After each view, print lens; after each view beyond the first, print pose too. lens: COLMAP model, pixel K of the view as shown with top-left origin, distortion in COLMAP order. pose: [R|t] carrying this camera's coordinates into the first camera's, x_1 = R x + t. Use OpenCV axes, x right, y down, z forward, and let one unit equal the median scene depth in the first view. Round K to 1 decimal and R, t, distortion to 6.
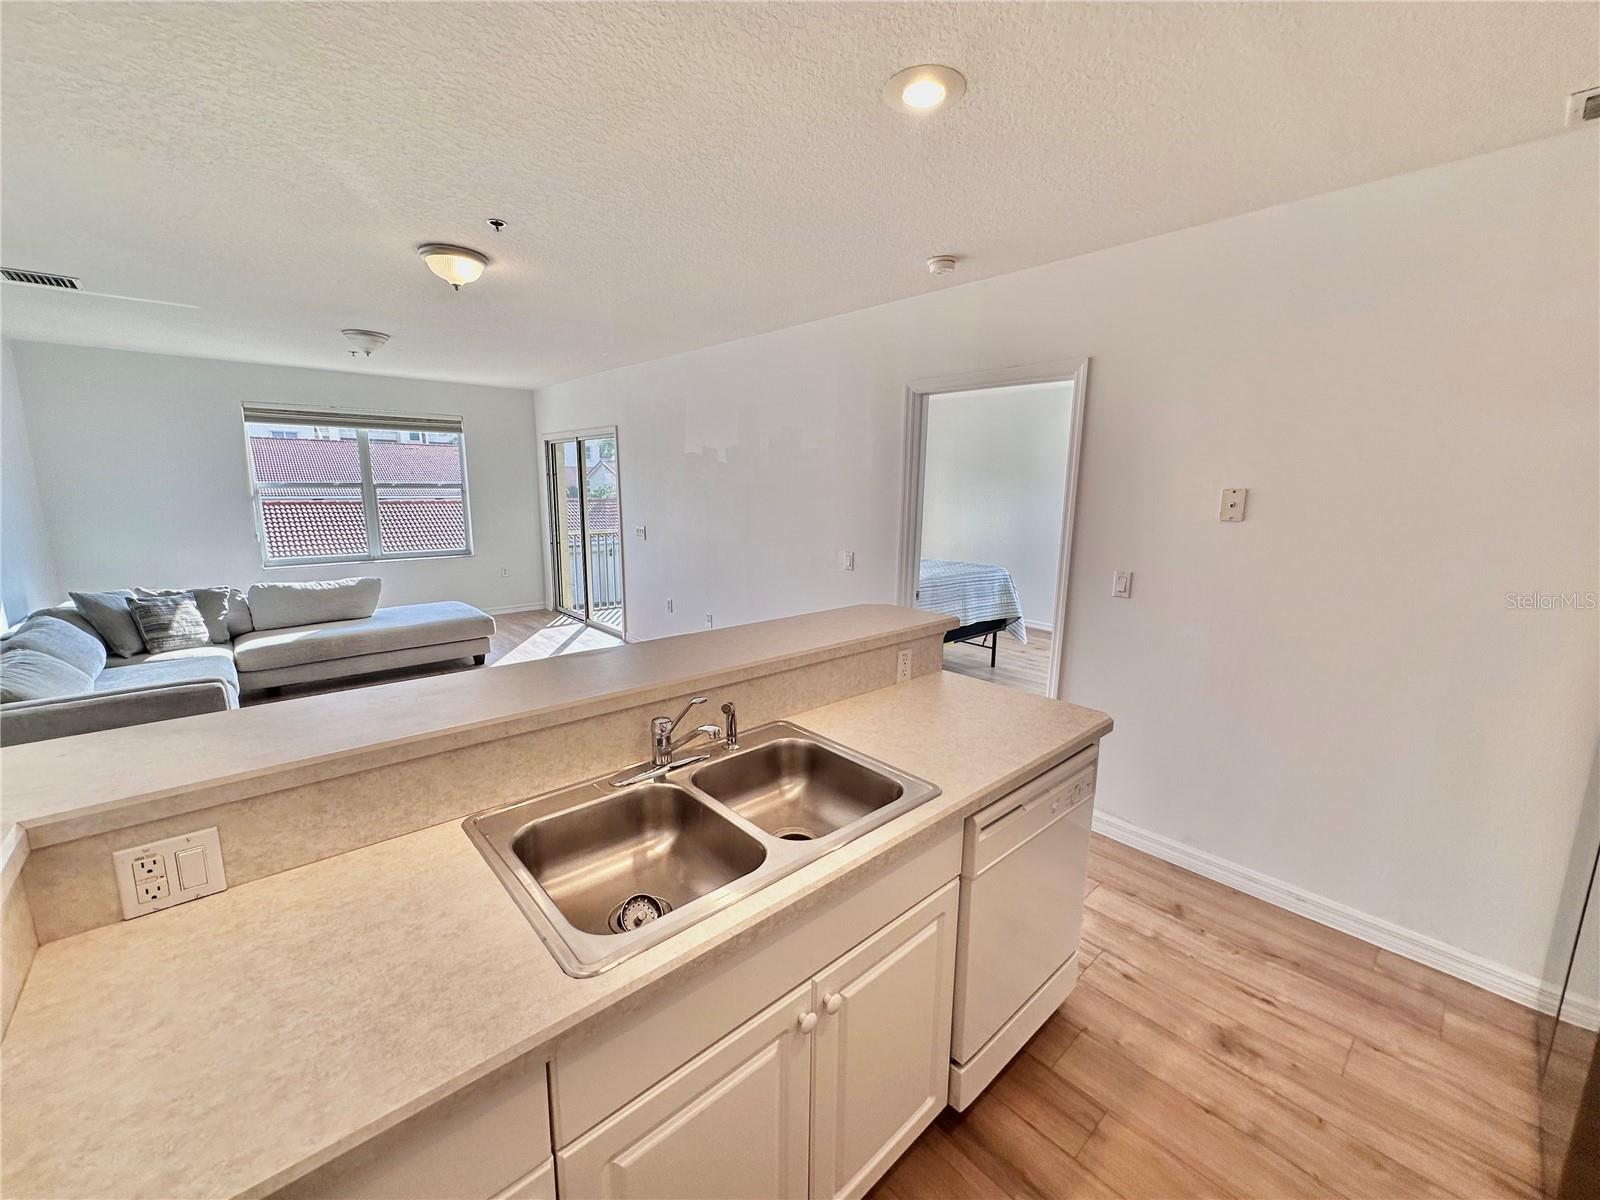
lens RADIAL K [[641.7, 0, 805.3], [0, 641.7, 602.8], [0, 0, 1]] dist [0.001940, 0.000201]
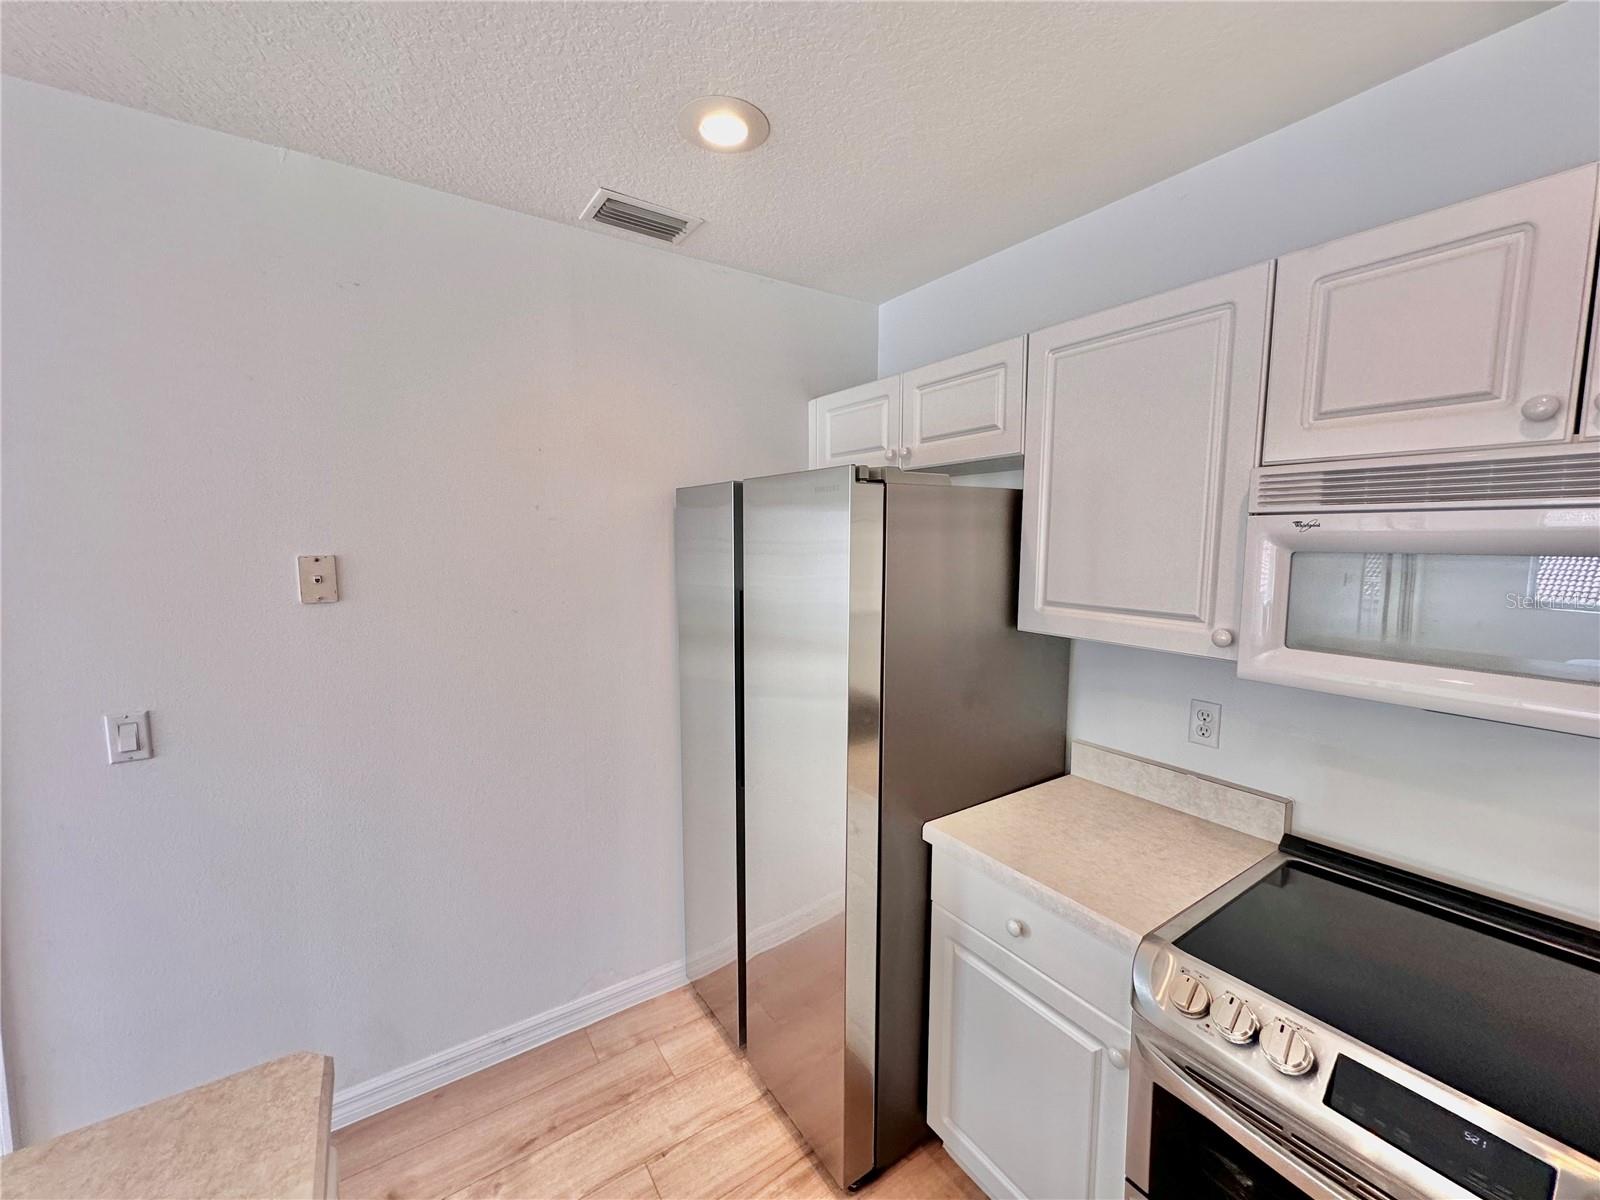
lens RADIAL K [[641.7, 0, 805.3], [0, 641.7, 602.8], [0, 0, 1]] dist [0.001940, 0.000201]
pose [[0.148863, -0.112934, 0.982388, 0.083466], [0.175801, 0.980654, 0.086095, -0.106960], [-0.973105, 0.159889, 0.165837, 0.438598]]
